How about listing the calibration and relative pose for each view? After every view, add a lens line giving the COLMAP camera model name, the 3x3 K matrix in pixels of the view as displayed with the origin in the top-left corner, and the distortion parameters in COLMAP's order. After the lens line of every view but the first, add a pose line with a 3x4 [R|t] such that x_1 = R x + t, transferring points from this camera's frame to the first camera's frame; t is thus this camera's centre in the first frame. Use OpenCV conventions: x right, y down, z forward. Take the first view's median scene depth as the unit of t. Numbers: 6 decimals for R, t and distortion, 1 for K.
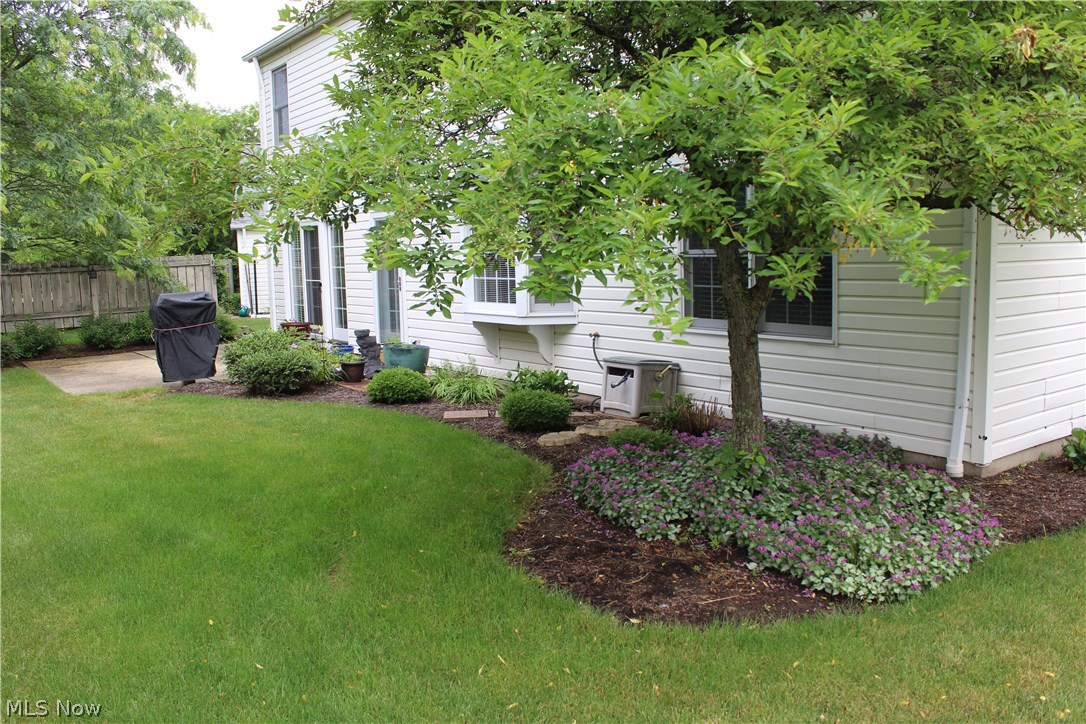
lens RADIAL K [[908.1, 0, 541.6], [0, 908.1, 362.7], [0, 0, 1]] dist [-0.167230, 0.139738]
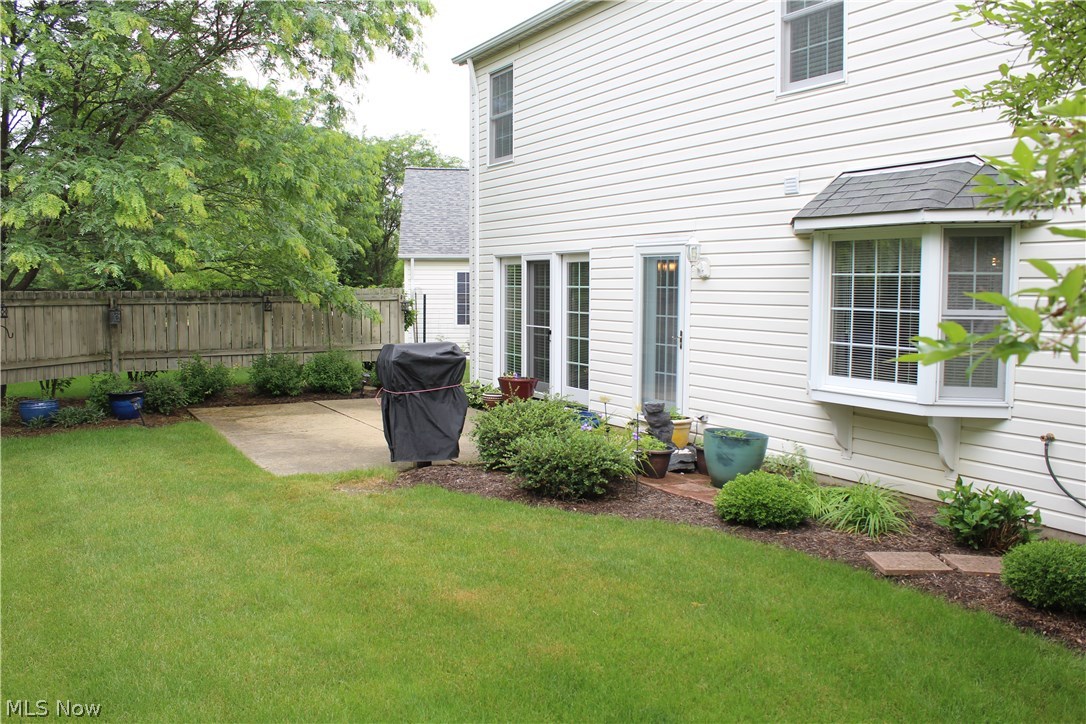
lens RADIAL K [[908.1, 0, 543.6], [0, 908.1, 365.7], [0, 0, 1]] dist [-0.167230, 0.139738]
pose [[0.992167, 0.043141, -0.117235, -0.203234], [-0.047581, 0.998242, -0.035344, -0.036114], [0.115504, 0.040645, 0.992475, 0.243961]]
